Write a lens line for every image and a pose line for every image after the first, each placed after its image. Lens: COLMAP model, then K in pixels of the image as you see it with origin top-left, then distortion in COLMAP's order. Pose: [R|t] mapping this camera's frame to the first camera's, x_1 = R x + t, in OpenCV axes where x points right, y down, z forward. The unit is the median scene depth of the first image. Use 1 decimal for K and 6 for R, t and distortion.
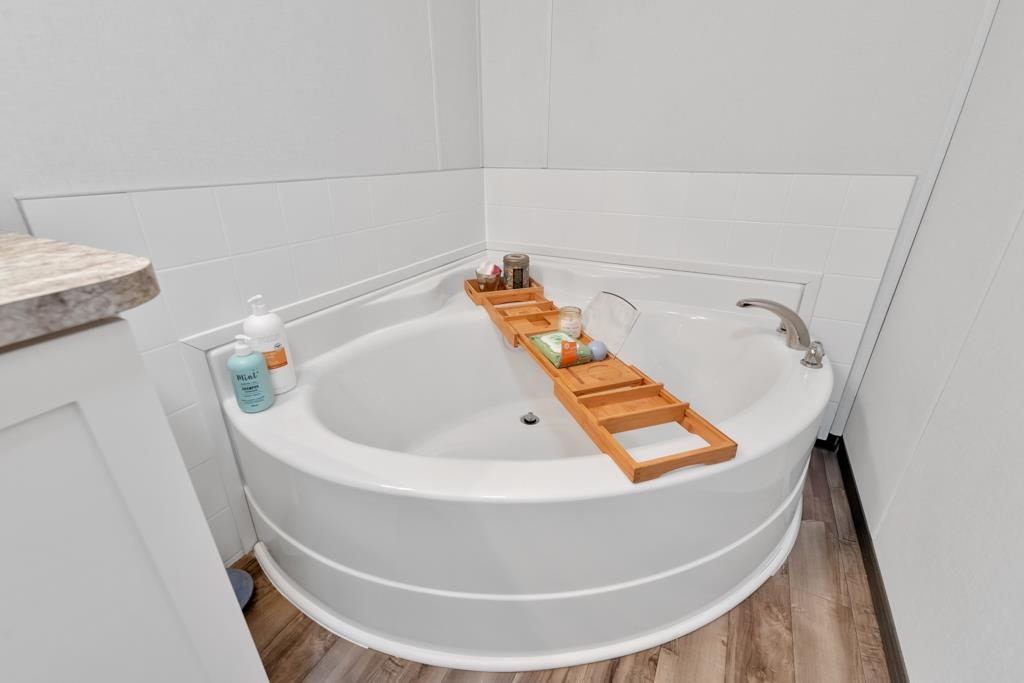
lens RADIAL K [[456.9, 0, 512.0], [0, 456.9, 341.5], [0, 0, 1]] dist [0.001389, -0.000242]
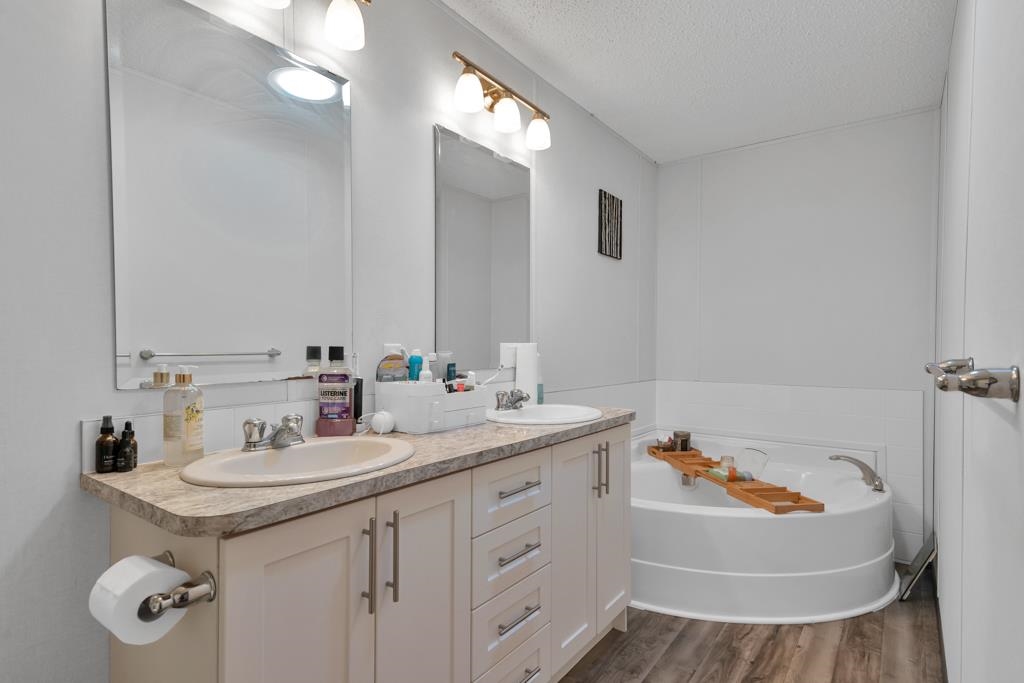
lens RADIAL K [[524.0, 0, 515.8], [0, 524.0, 356.7], [0, 0, 1]] dist [0.048860, -0.000687]
pose [[0.987587, 0.005972, -0.156958, -0.391802], [-0.064038, 0.927764, -0.367631, 0.405144], [0.143424, 0.373119, 0.916631, -1.247606]]
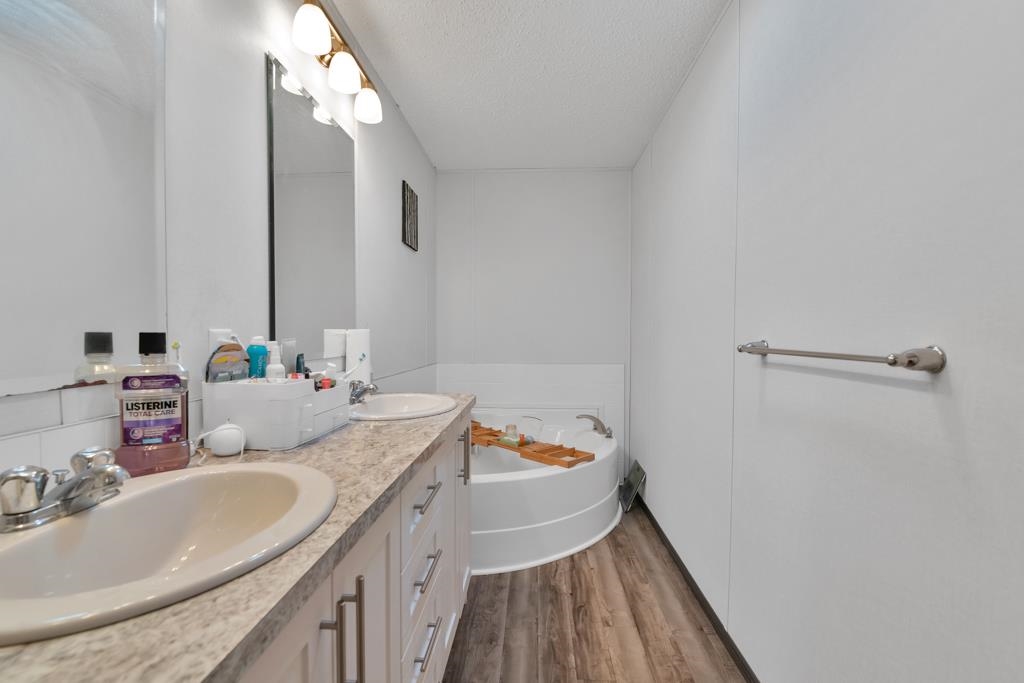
lens RADIAL K [[443.7, 0, 507.4], [0, 443.7, 347.5], [0, 0, 1]] dist [0.000977, -0.001313]
pose [[0.917107, -0.011340, 0.398479, -0.755462], [0.155011, 0.931073, -0.330265, 0.289567], [-0.367268, 0.364657, 0.855652, -0.966932]]
